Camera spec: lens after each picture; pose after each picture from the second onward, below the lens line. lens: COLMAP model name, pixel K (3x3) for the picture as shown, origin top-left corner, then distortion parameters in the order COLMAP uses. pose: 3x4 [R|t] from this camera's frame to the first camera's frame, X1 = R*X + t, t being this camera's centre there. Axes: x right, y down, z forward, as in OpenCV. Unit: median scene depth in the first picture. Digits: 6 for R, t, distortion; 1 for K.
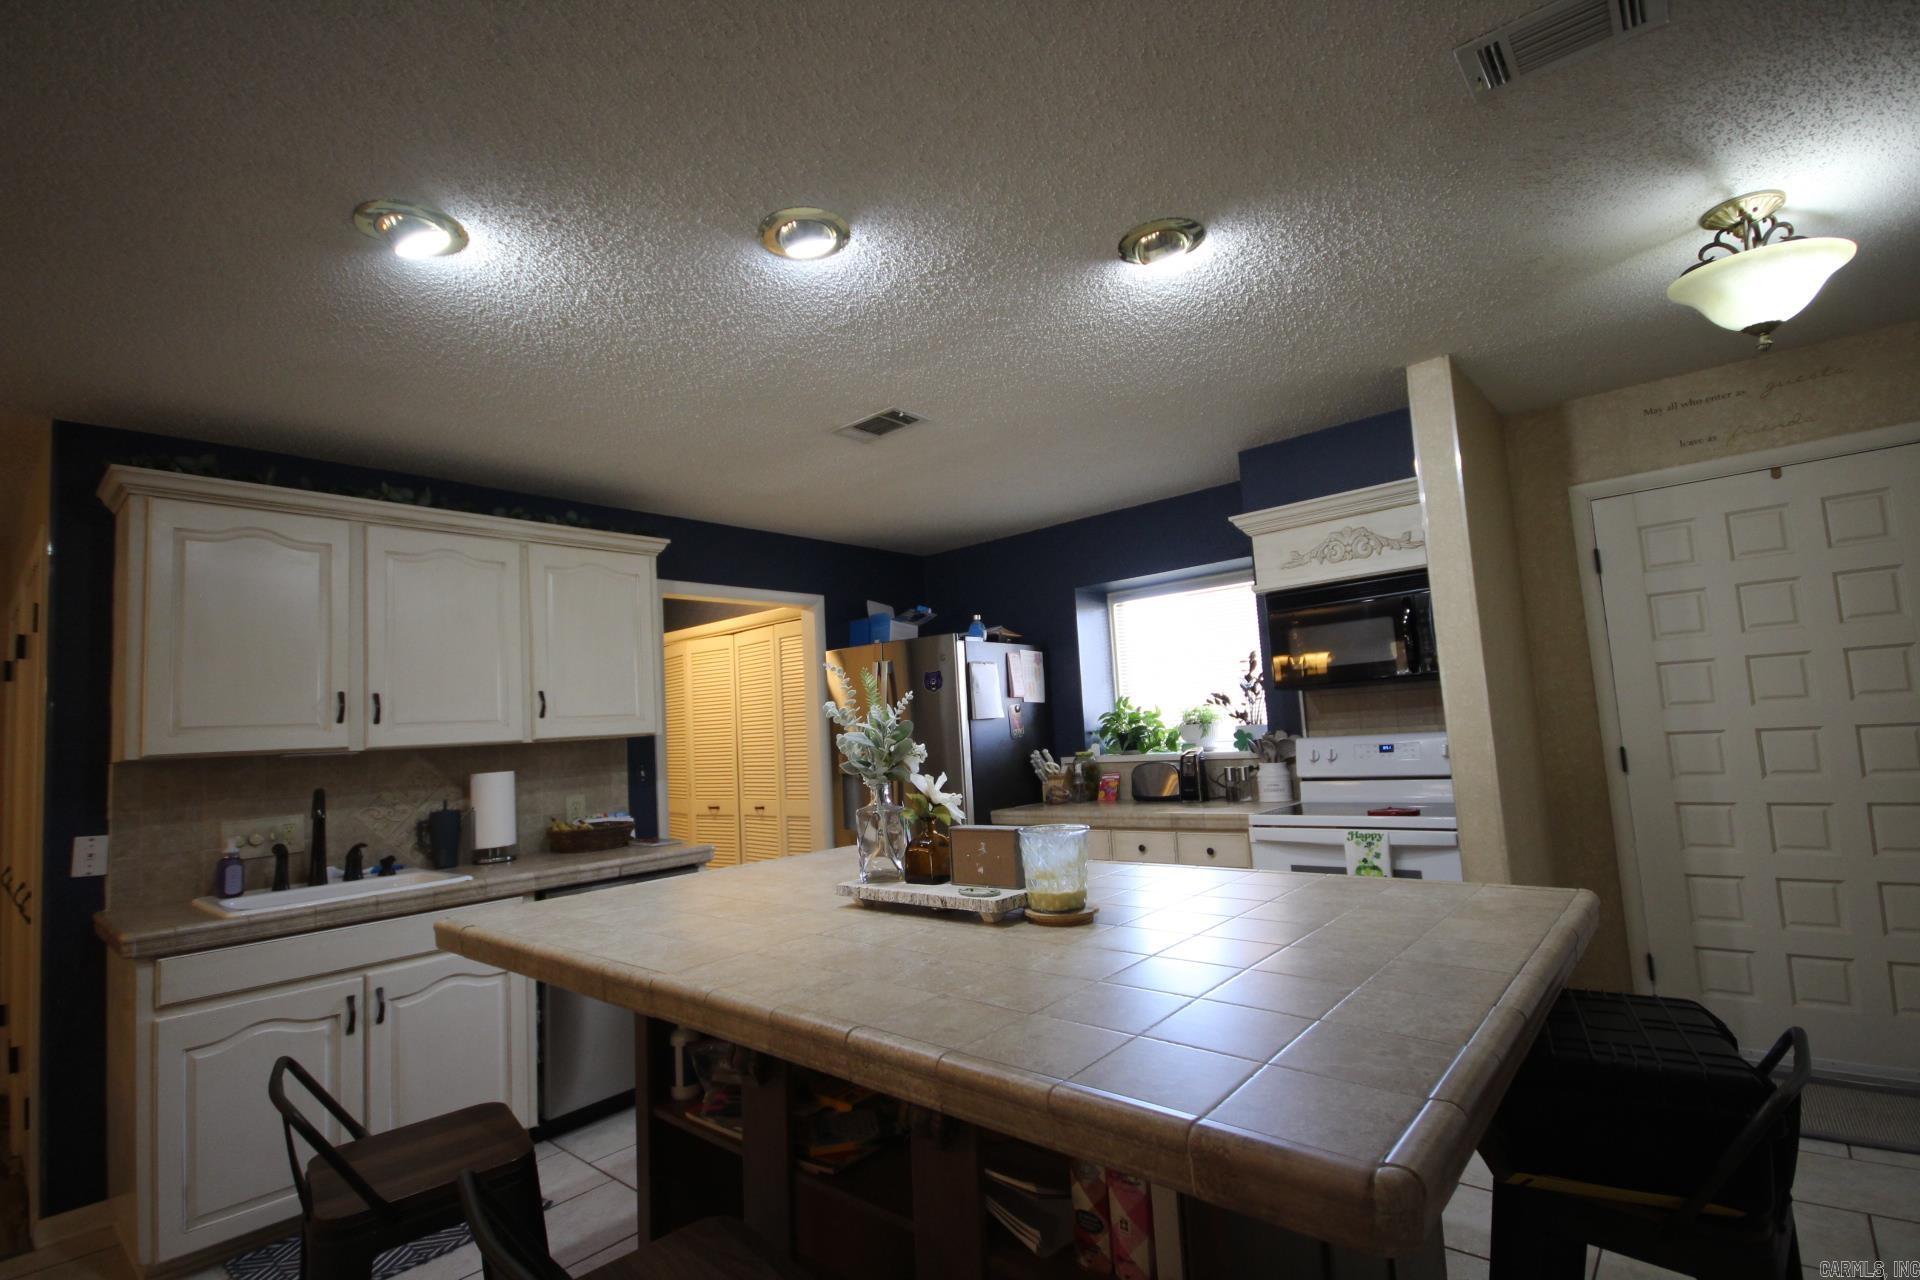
lens RADIAL K [[885.3, 0, 959.9], [0, 885.3, 638.1], [0, 0, 1]] dist [0.001343, -0.000047]
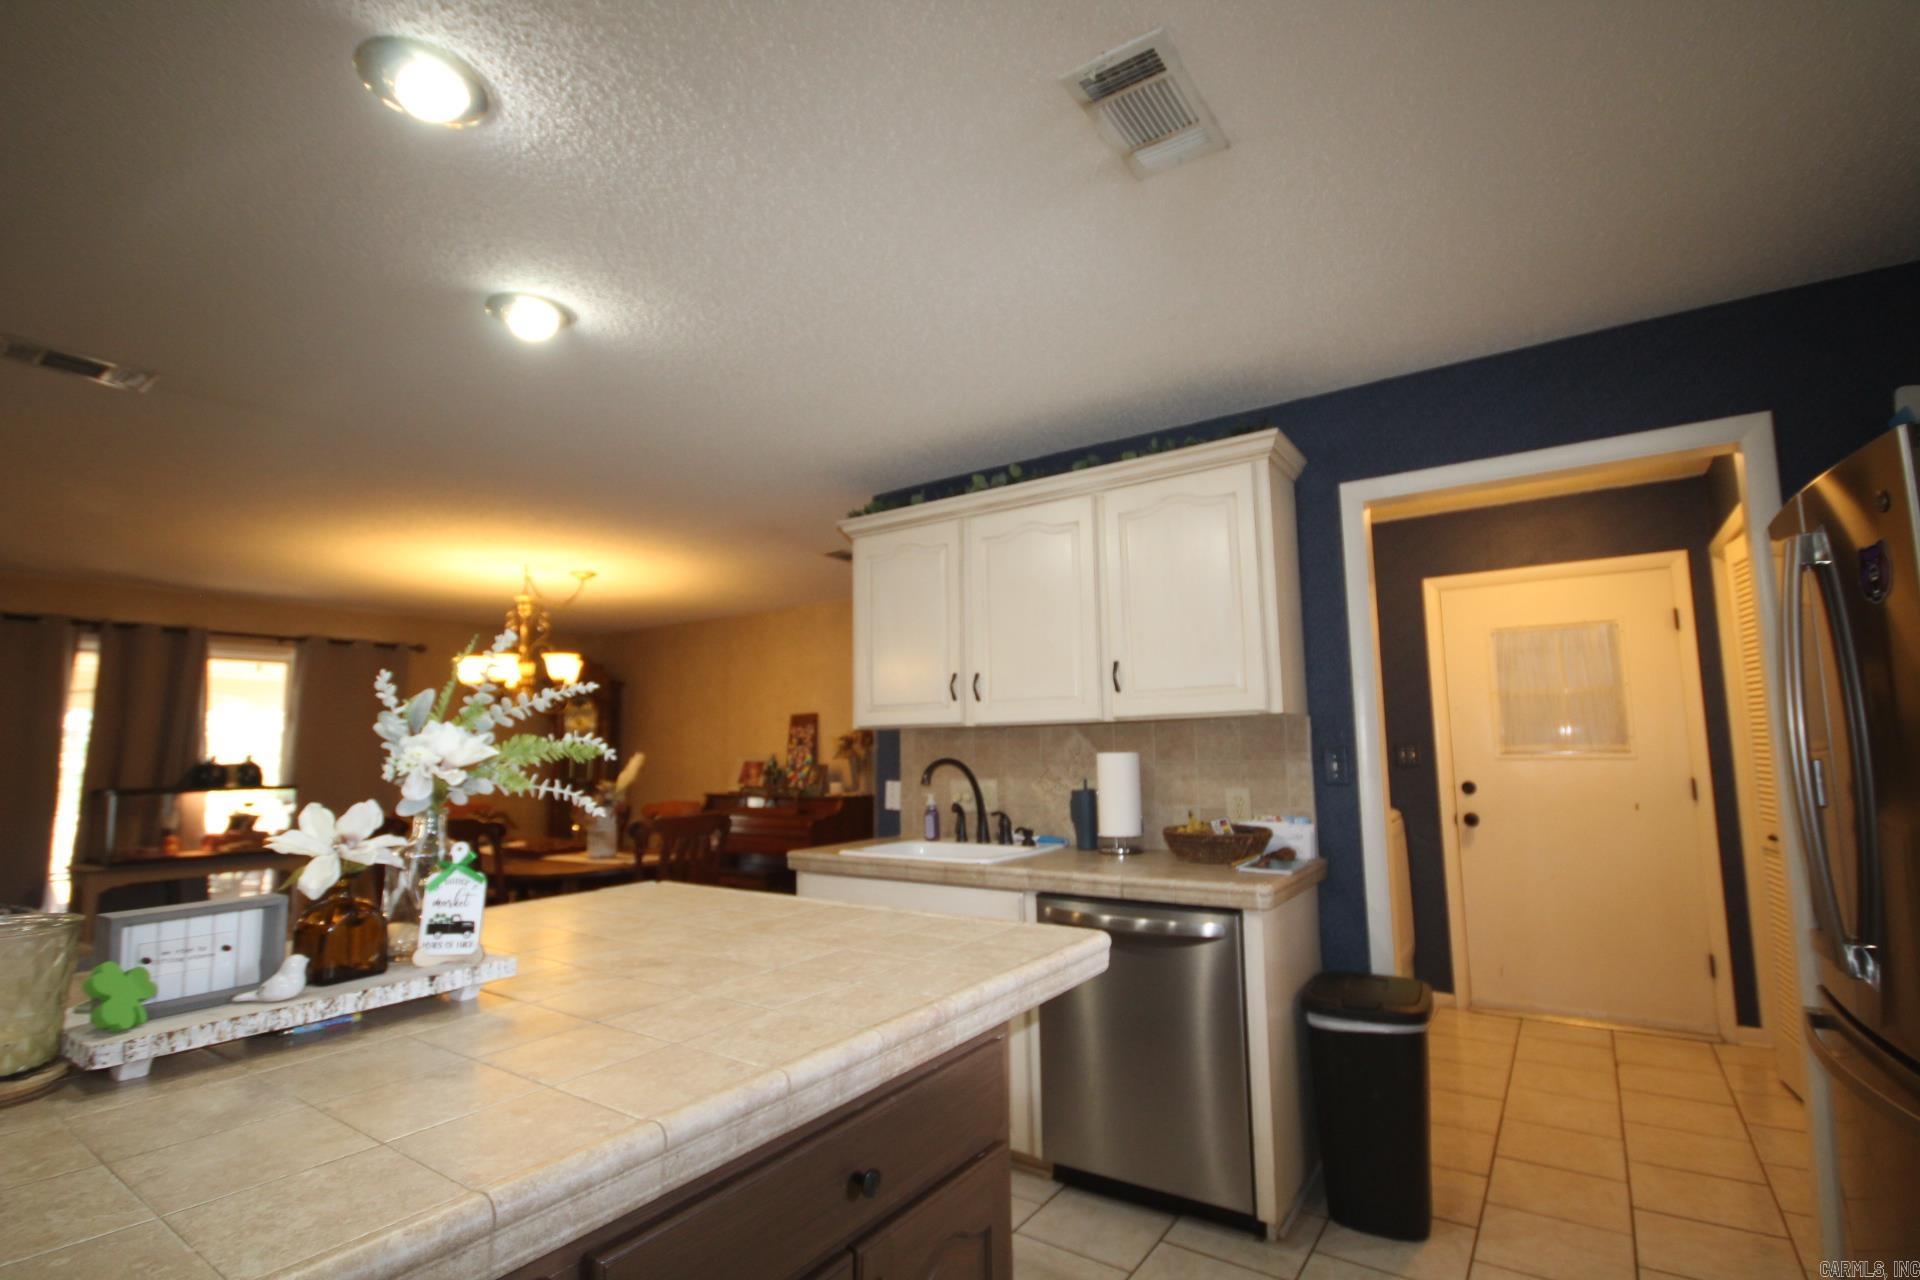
lens RADIAL K [[885.3, 0, 961.5], [0, 885.3, 652.4], [0, 0, 1]] dist [0.001343, -0.000047]
pose [[0.116459, -0.051714, -0.991848, 0.356934], [0.115427, 0.992581, -0.038199, 0.066930], [0.986465, -0.110038, 0.121564, 0.756409]]
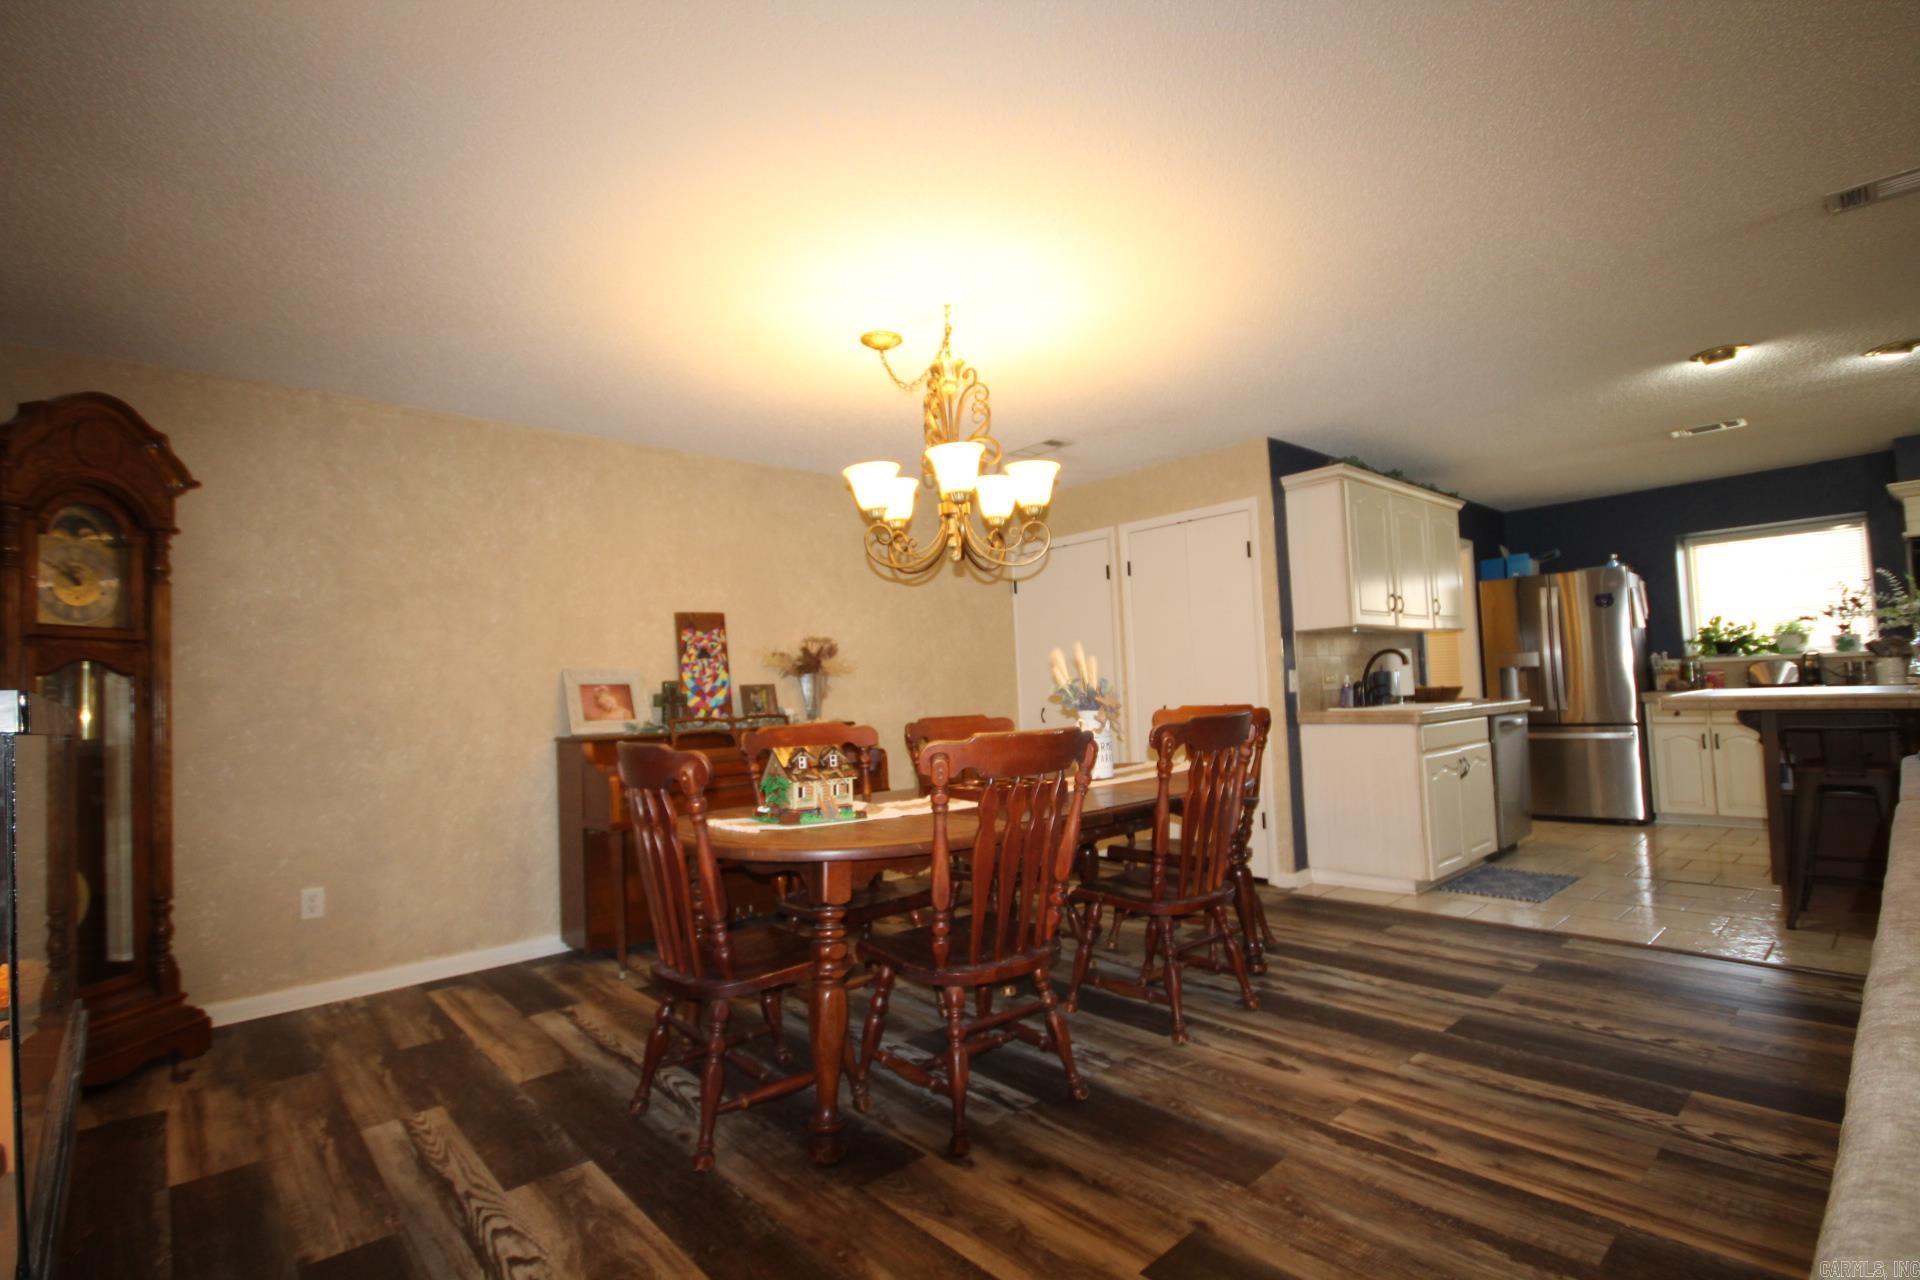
lens RADIAL K [[885.3, 0, 961.7], [0, 885.3, 647.3], [0, 0, 1]] dist [0.001343, -0.000047]
pose [[0.994298, 0.015619, -0.105492, -1.041528], [-0.009107, 0.998039, 0.061931, 0.051910], [0.106252, -0.060617, 0.992490, -0.610217]]
